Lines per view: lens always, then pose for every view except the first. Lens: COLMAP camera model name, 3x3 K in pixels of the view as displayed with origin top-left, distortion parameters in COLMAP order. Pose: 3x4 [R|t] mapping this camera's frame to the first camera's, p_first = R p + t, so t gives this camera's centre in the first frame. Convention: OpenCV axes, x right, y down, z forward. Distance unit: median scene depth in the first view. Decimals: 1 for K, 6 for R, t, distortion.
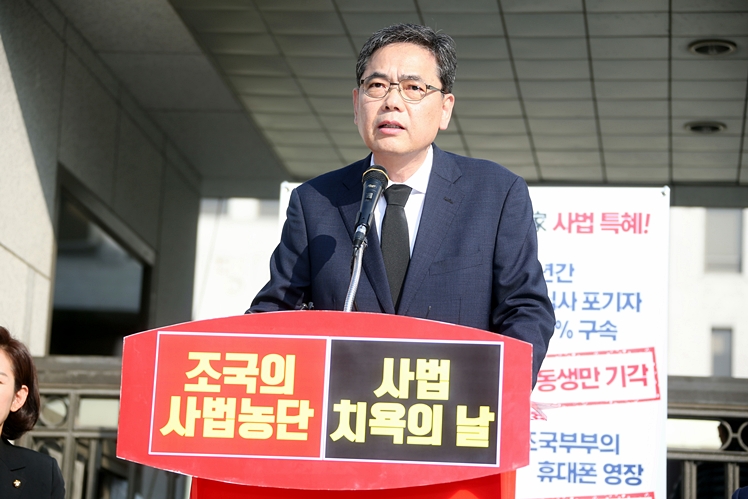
lens RADIAL K [[2671.4, 0, 378.3], [0, 2671.4, 231.4], [0, 0, 1]] dist [0.911413, 0.000000]
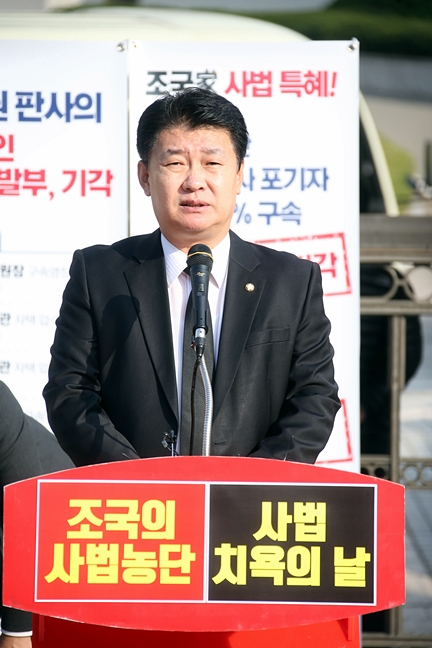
lens RADIAL K [[4285.0, 0, 257.2], [0, 4285.0, 318.5], [0, 0, 1]] dist [2.537841, 0.000000]
pose [[0.985299, -0.033334, 0.167553, -0.159299], [0.000408, 0.981235, 0.192813, -0.197932], [-0.170836, -0.189910, 0.966824, -0.343202]]
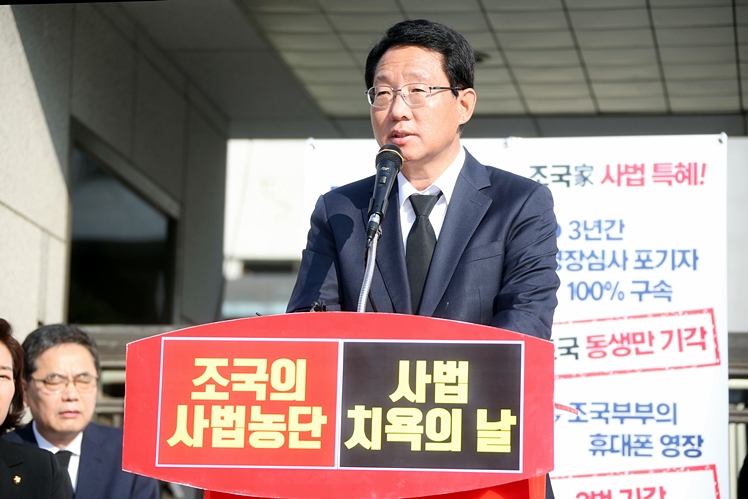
lens RADIAL K [[2959.8, 0, 375.1], [0, 2959.8, 223.1], [0, 0, 1]] dist [1.066158, 0.000000]
pose [[0.999421, -0.024668, -0.023451, 0.011269], [0.025322, 0.999286, 0.028025, -0.018074], [0.022743, -0.028602, 0.999332, -0.030590]]
